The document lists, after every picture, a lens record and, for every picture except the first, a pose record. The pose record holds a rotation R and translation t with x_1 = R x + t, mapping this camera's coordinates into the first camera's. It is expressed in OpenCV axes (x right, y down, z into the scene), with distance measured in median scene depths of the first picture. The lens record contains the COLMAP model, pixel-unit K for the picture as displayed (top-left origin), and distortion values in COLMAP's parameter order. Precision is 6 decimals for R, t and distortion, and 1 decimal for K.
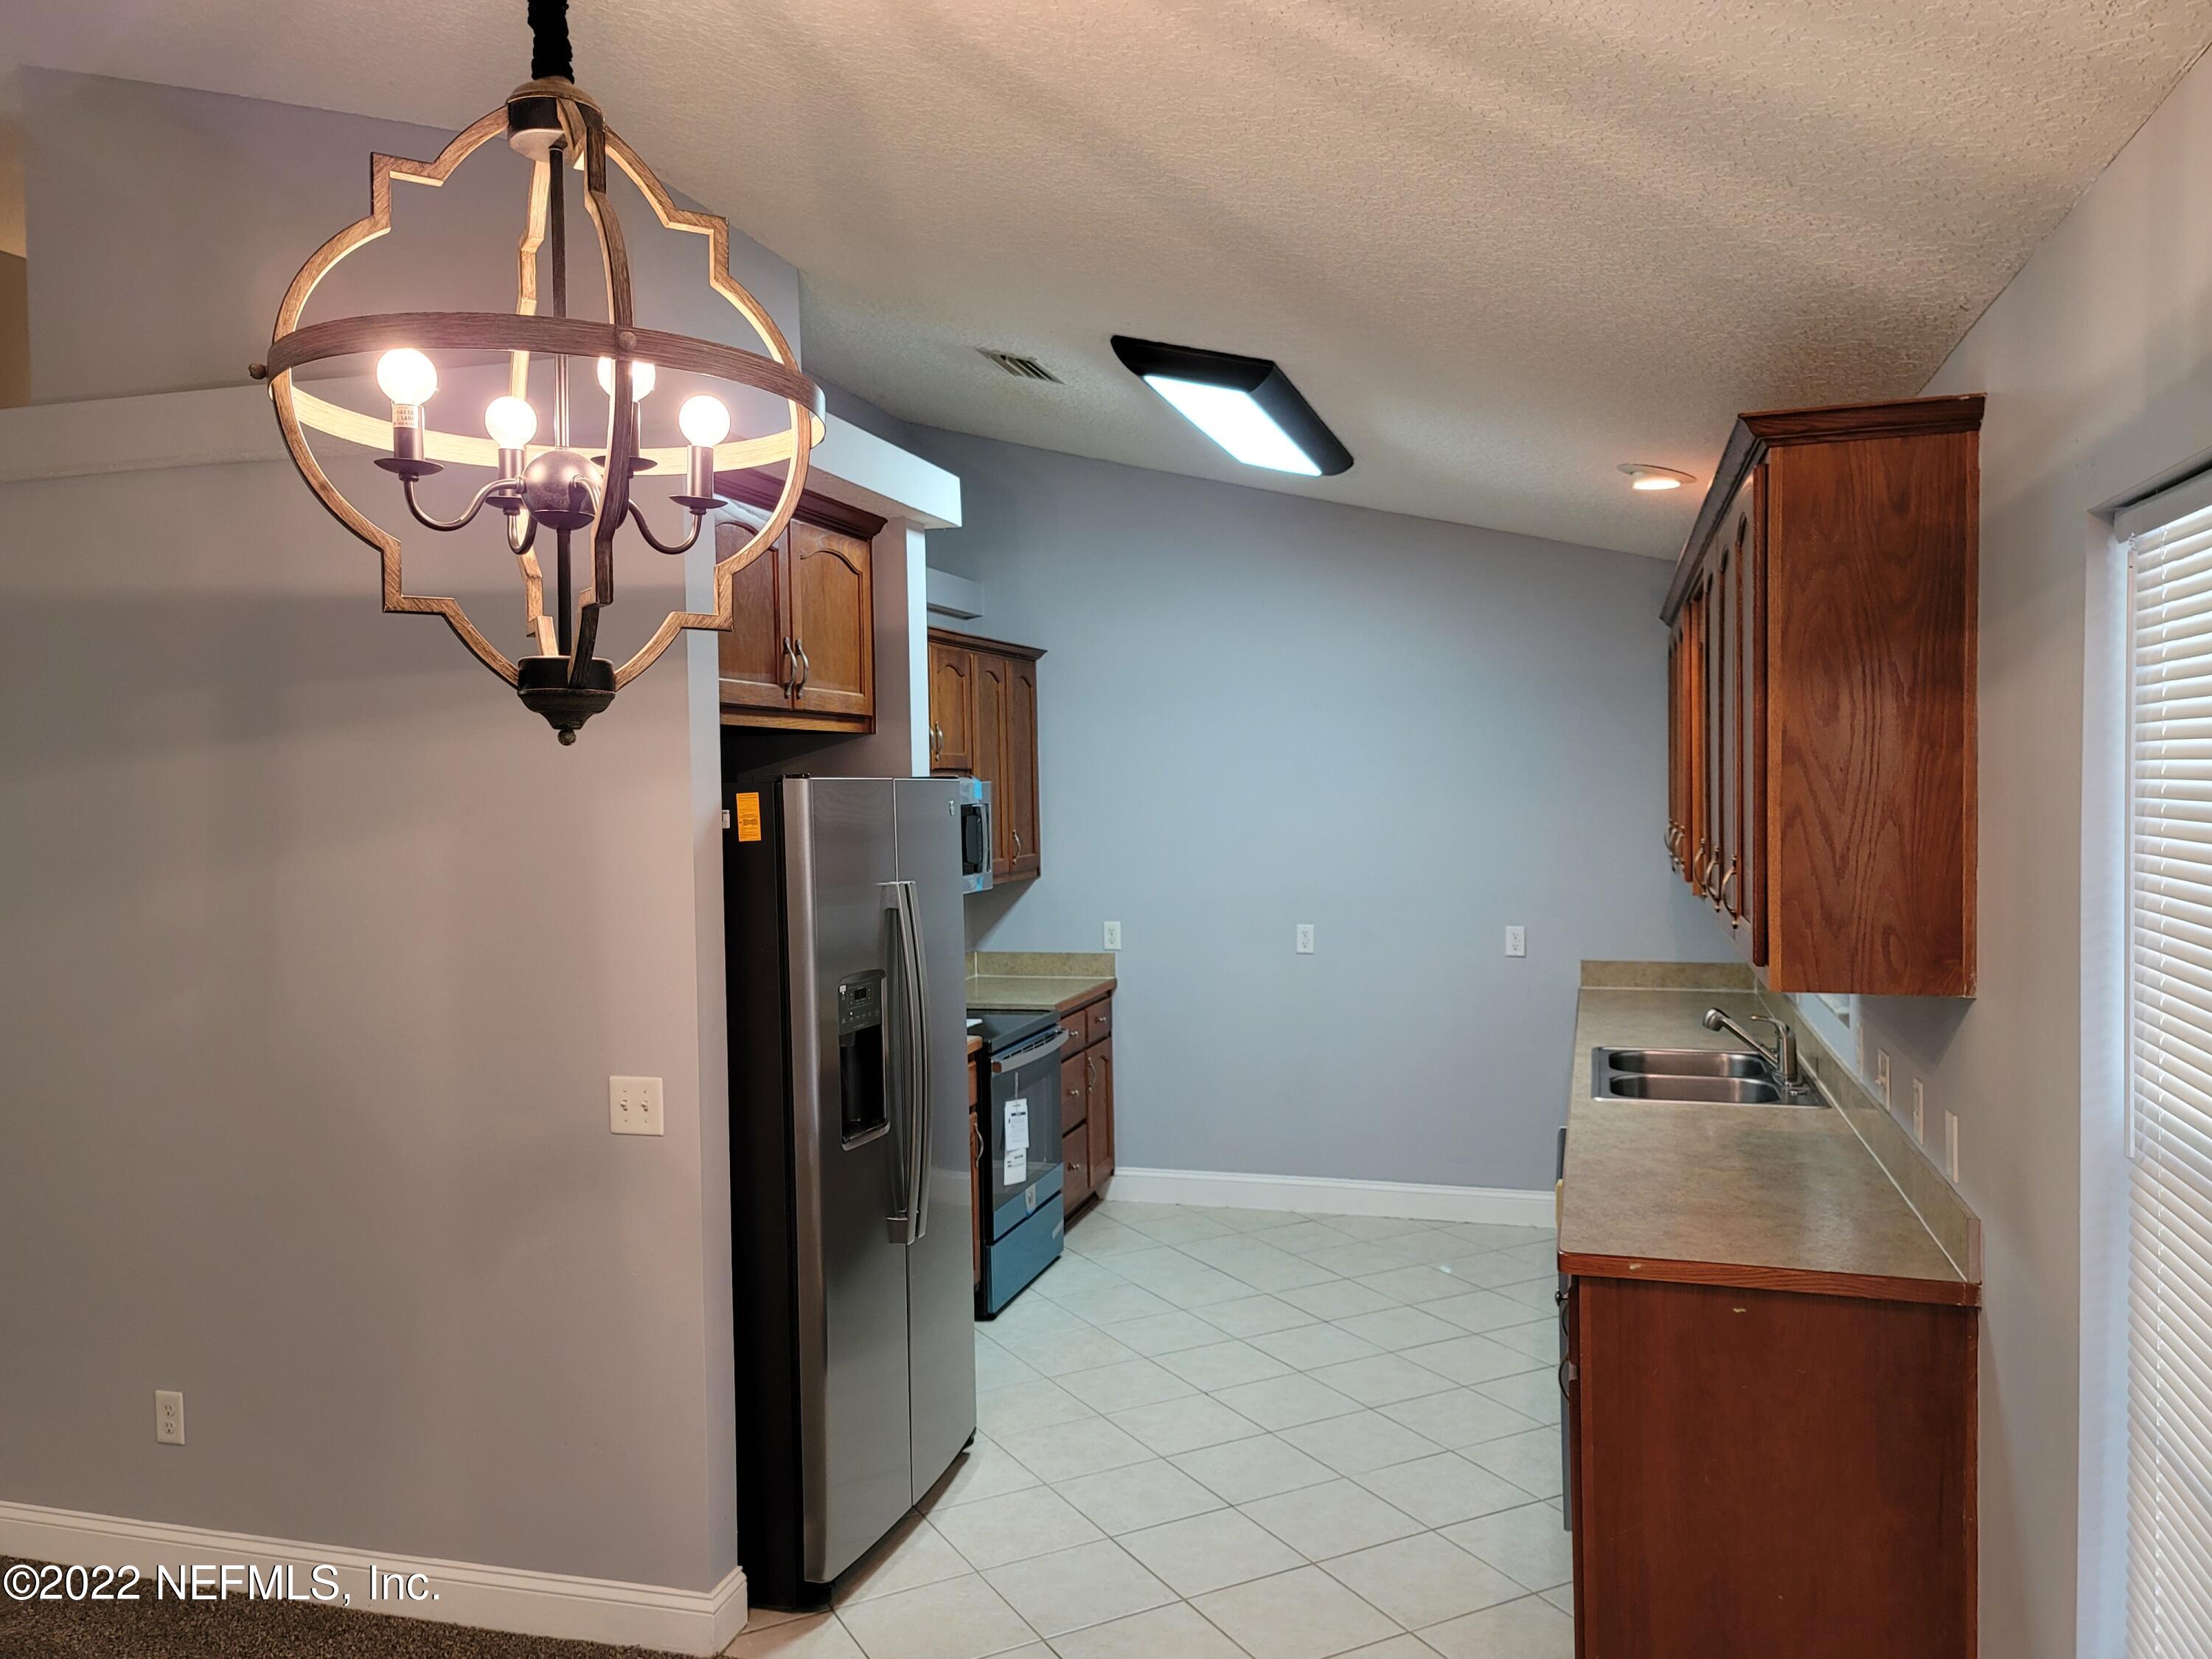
lens RADIAL K [[1672.0, 0, 1095.0], [0, 1672.0, 844.7], [0, 0, 1]] dist [0.061251, -0.000745]
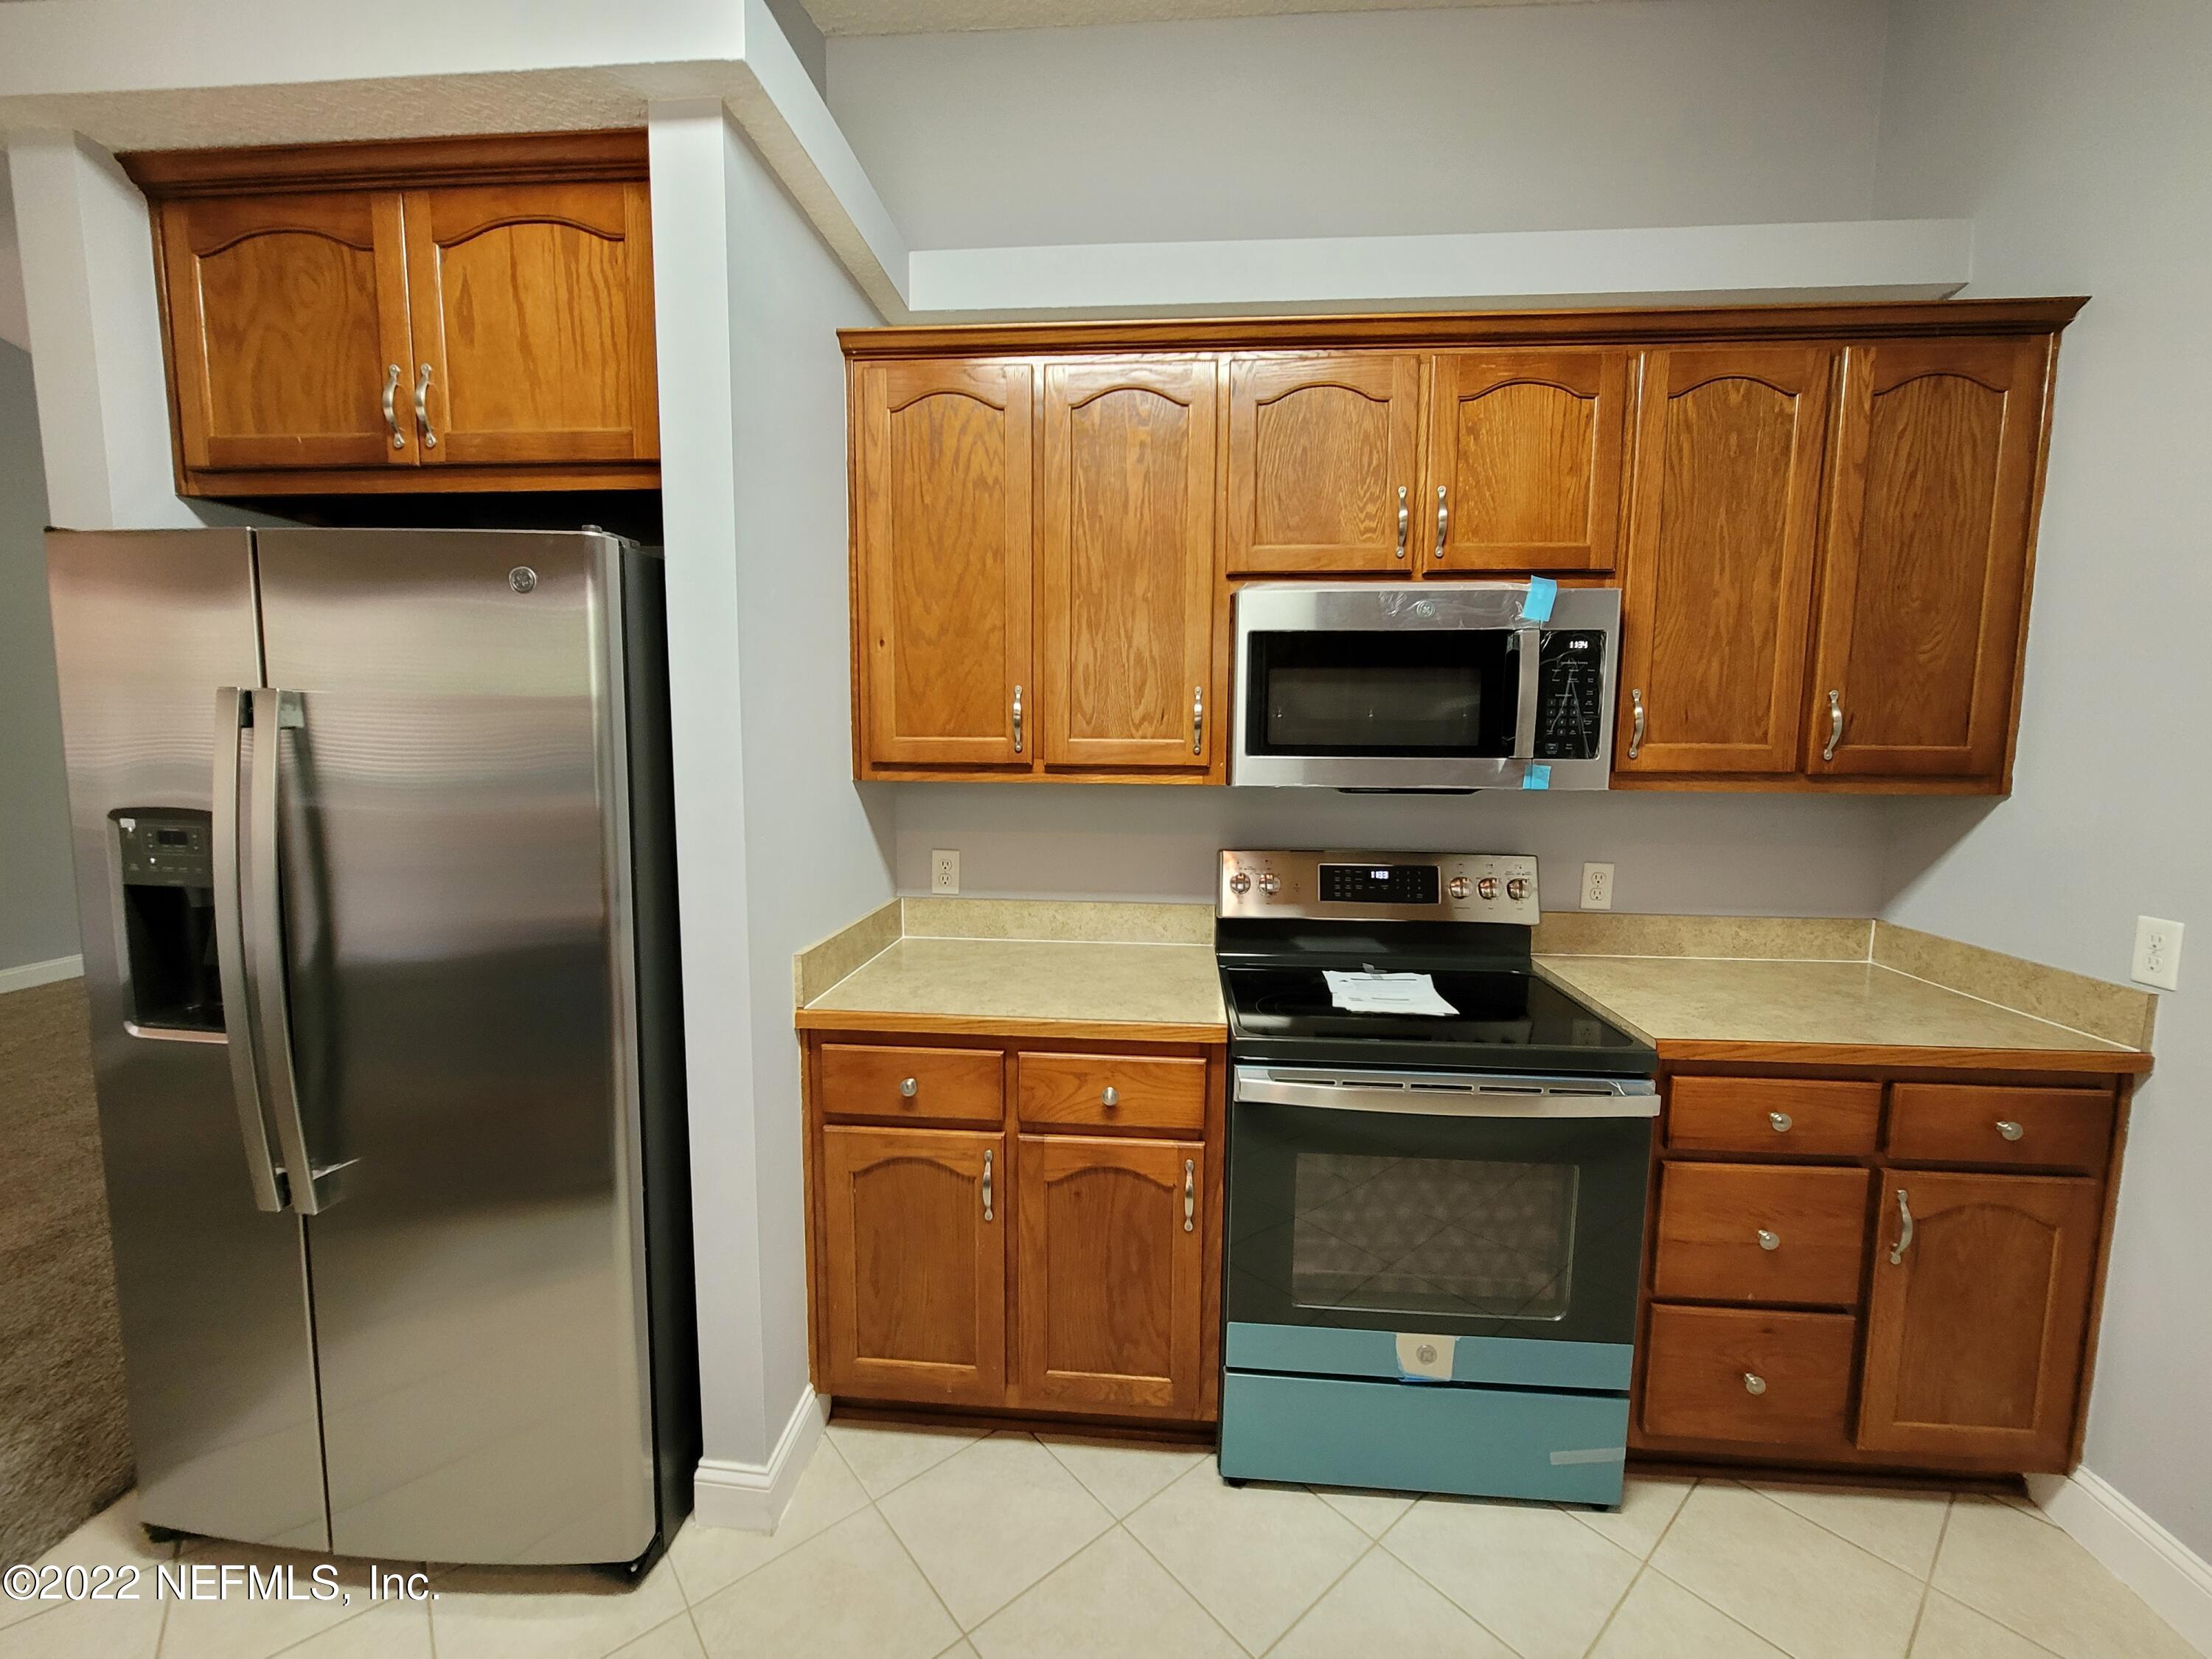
lens RADIAL K [[908.4, 0, 1106.0], [0, 908.4, 827.5], [0, 0, 1]] dist [-0.001775, -0.000372]
pose [[0.203298, 0.129360, -0.970534, 0.282030], [-0.048618, 0.991345, 0.121950, 0.014564], [0.977909, 0.022394, 0.207828, 1.147282]]
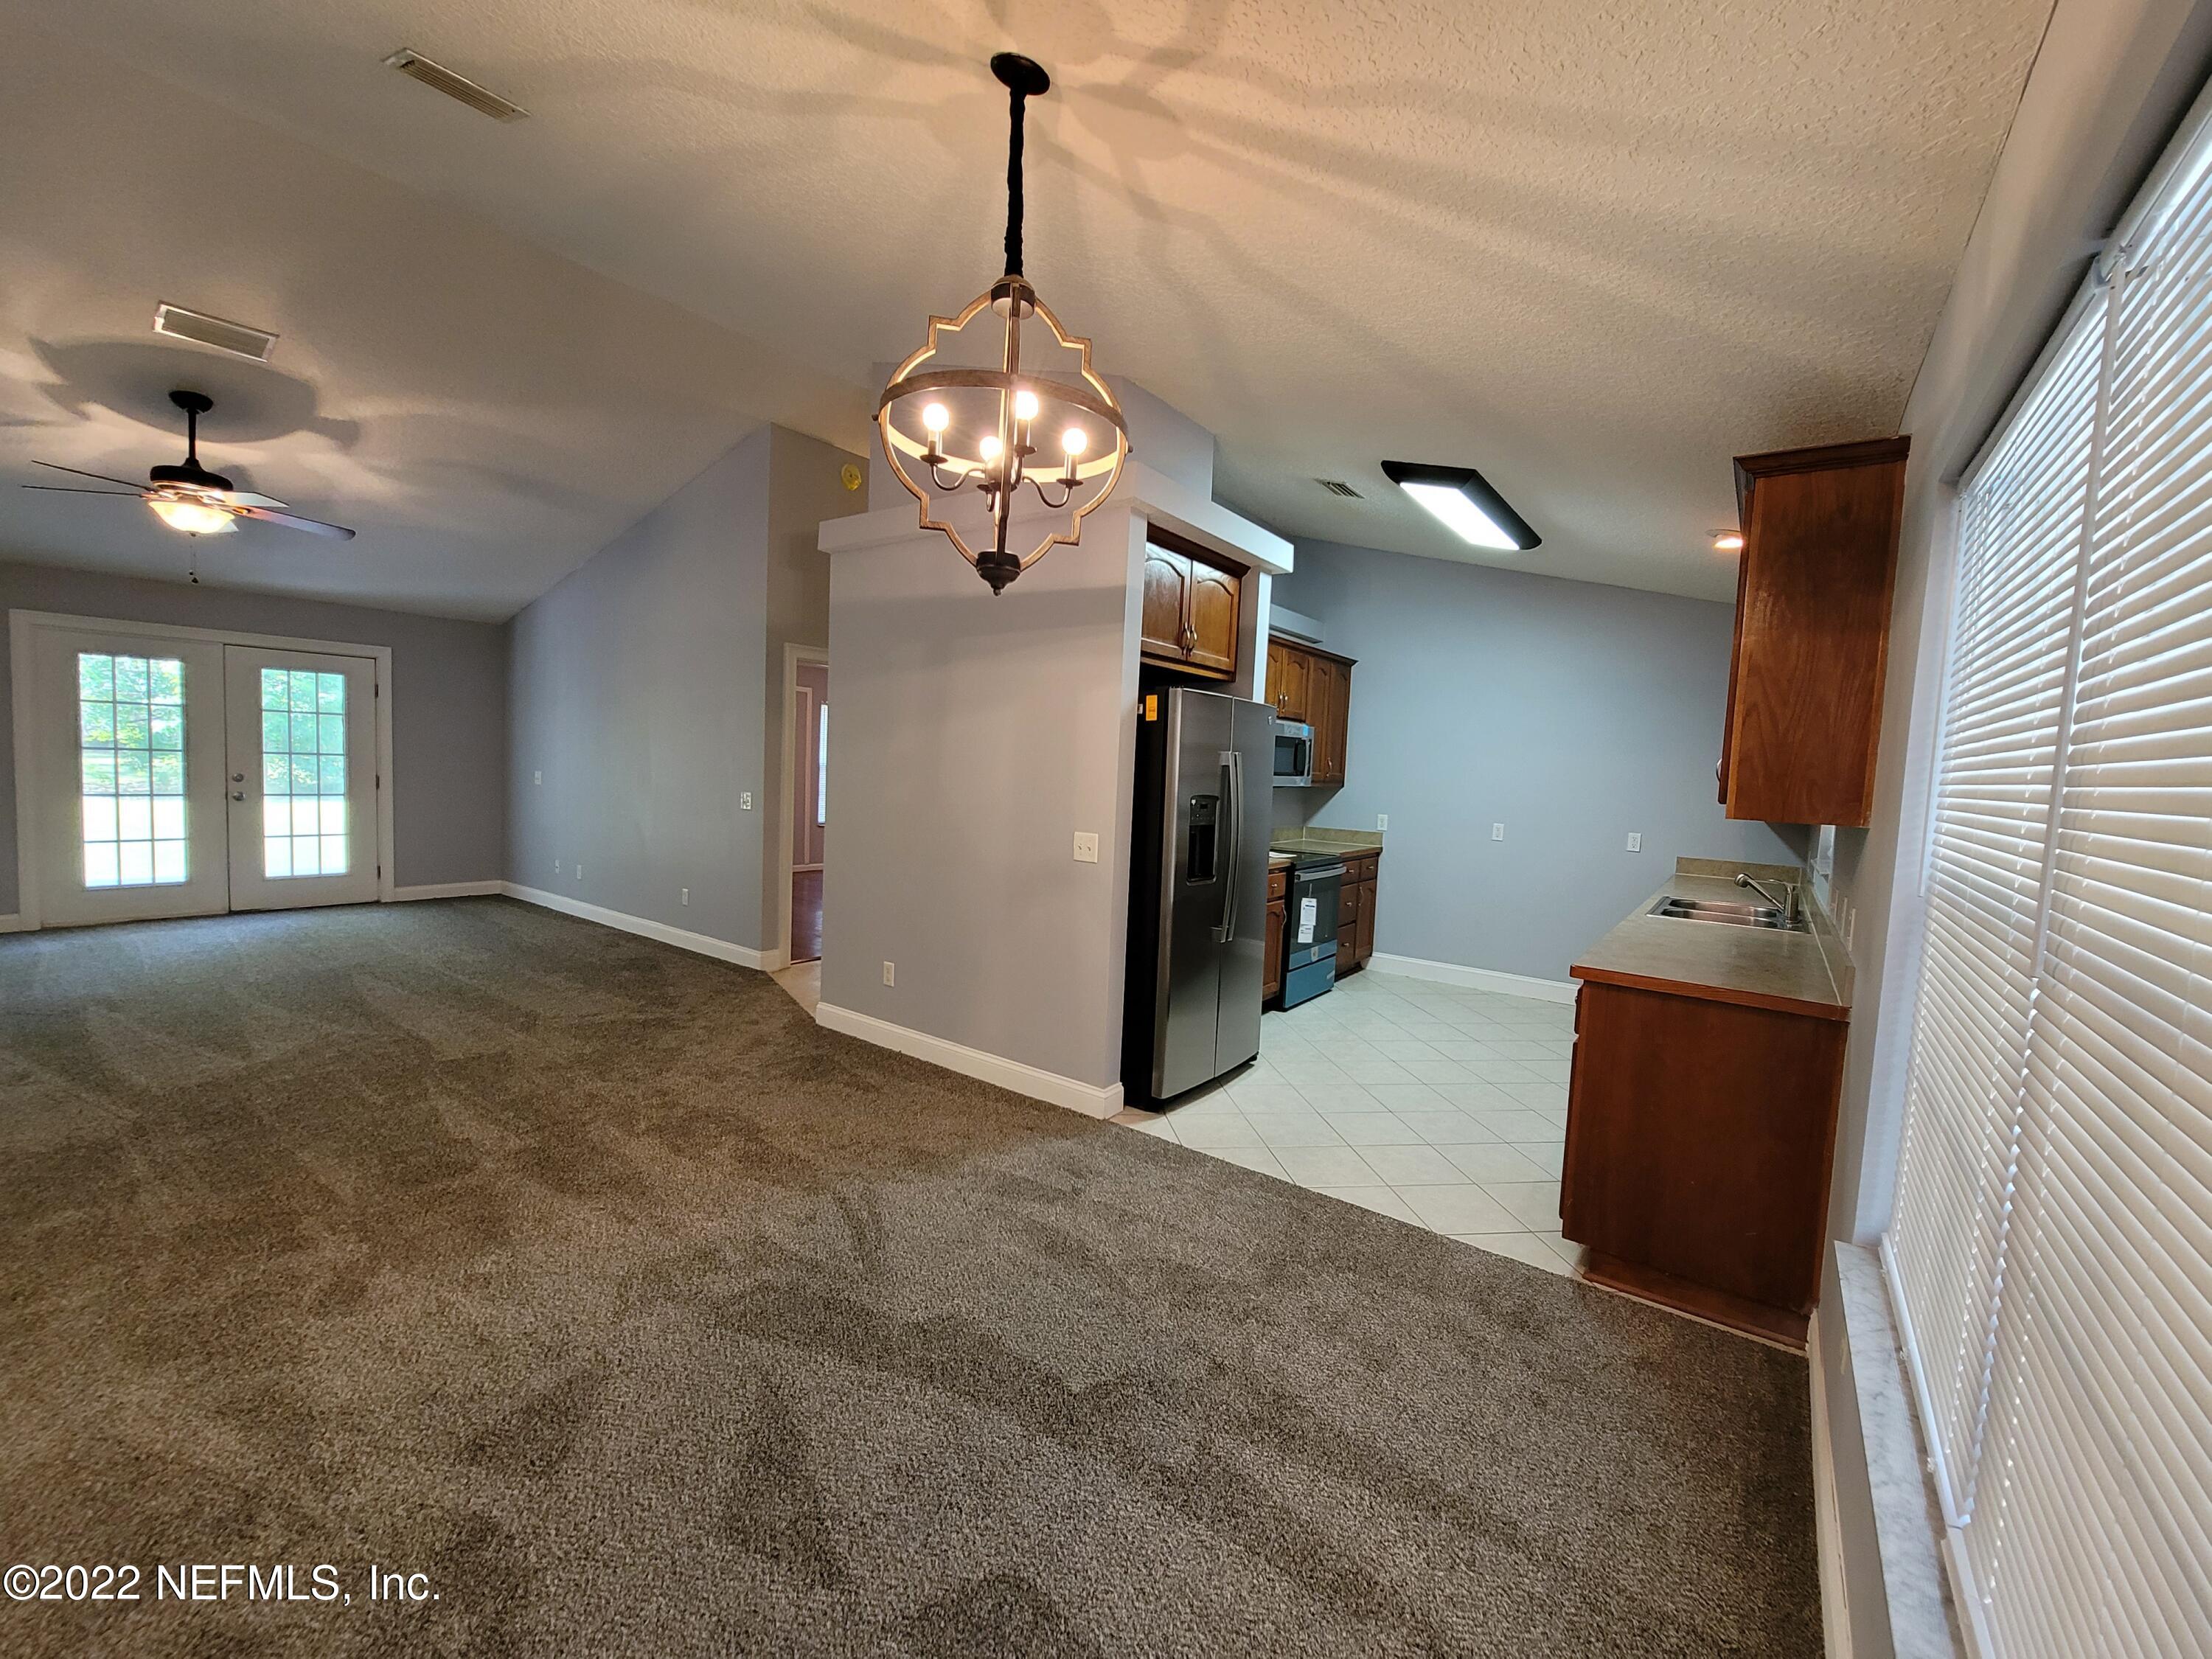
lens RADIAL K [[908.4, 0, 1106.6], [0, 908.4, 825.1], [0, 0, 1]] dist [-0.001775, -0.000372]
pose [[0.941273, 0.082103, -0.327513, 0.084060], [-0.073726, 0.996557, 0.037932, 0.069086], [0.329500, -0.011558, 0.944085, -0.011768]]
